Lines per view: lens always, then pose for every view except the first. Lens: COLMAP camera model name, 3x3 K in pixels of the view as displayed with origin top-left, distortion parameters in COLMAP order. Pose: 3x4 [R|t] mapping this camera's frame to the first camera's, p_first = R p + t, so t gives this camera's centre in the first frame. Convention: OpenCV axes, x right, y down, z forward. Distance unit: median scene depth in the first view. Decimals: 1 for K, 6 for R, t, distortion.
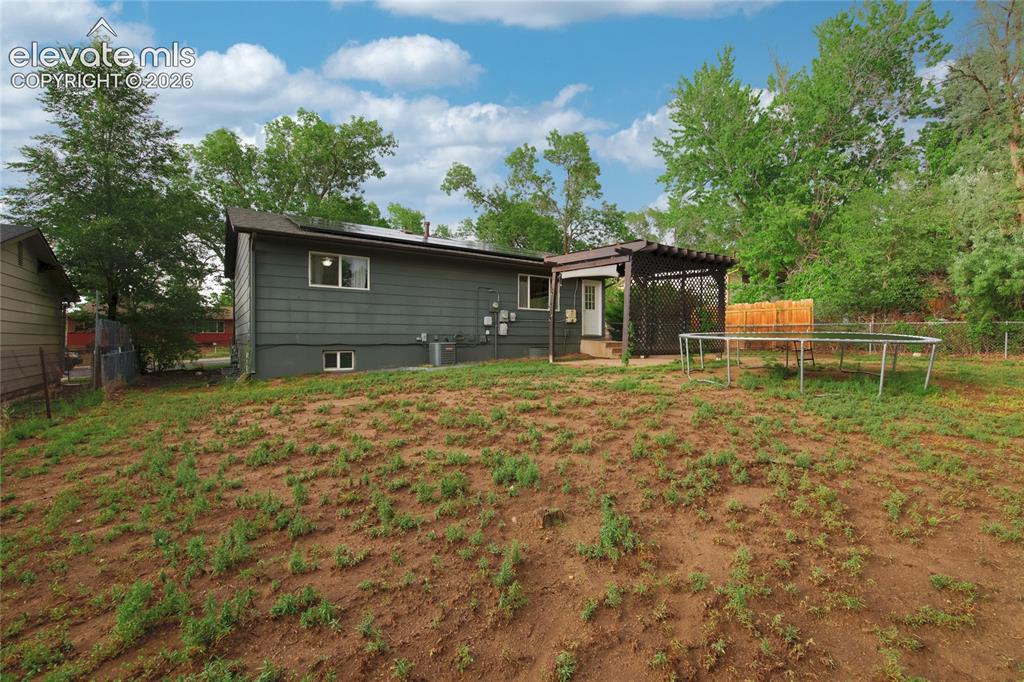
lens RADIAL K [[450.3, 0, 512.0], [0, 450.3, 341.0], [0, 0, 1]] dist [0.000114, -0.000029]
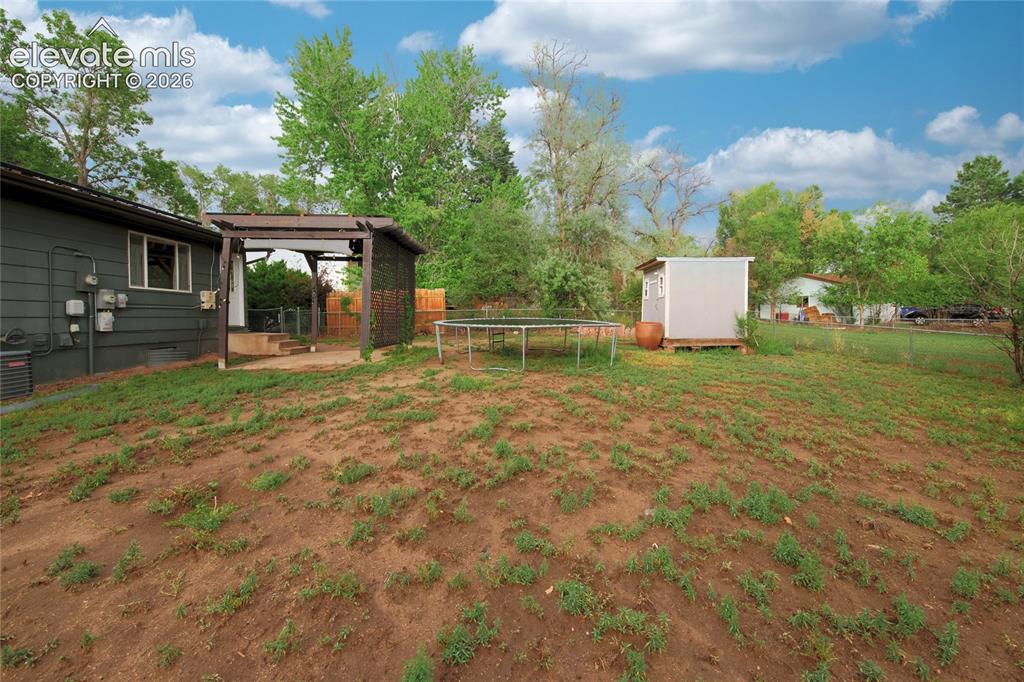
lens RADIAL K [[456.9, 0, 512.9], [0, 456.9, 320.2], [0, 0, 1]] dist [-0.018512, -0.000105]
pose [[0.528835, -0.022451, 0.848428, -0.230871], [0.029414, 0.999534, 0.008116, -0.016775], [-0.848215, 0.020664, 0.529249, 0.231166]]
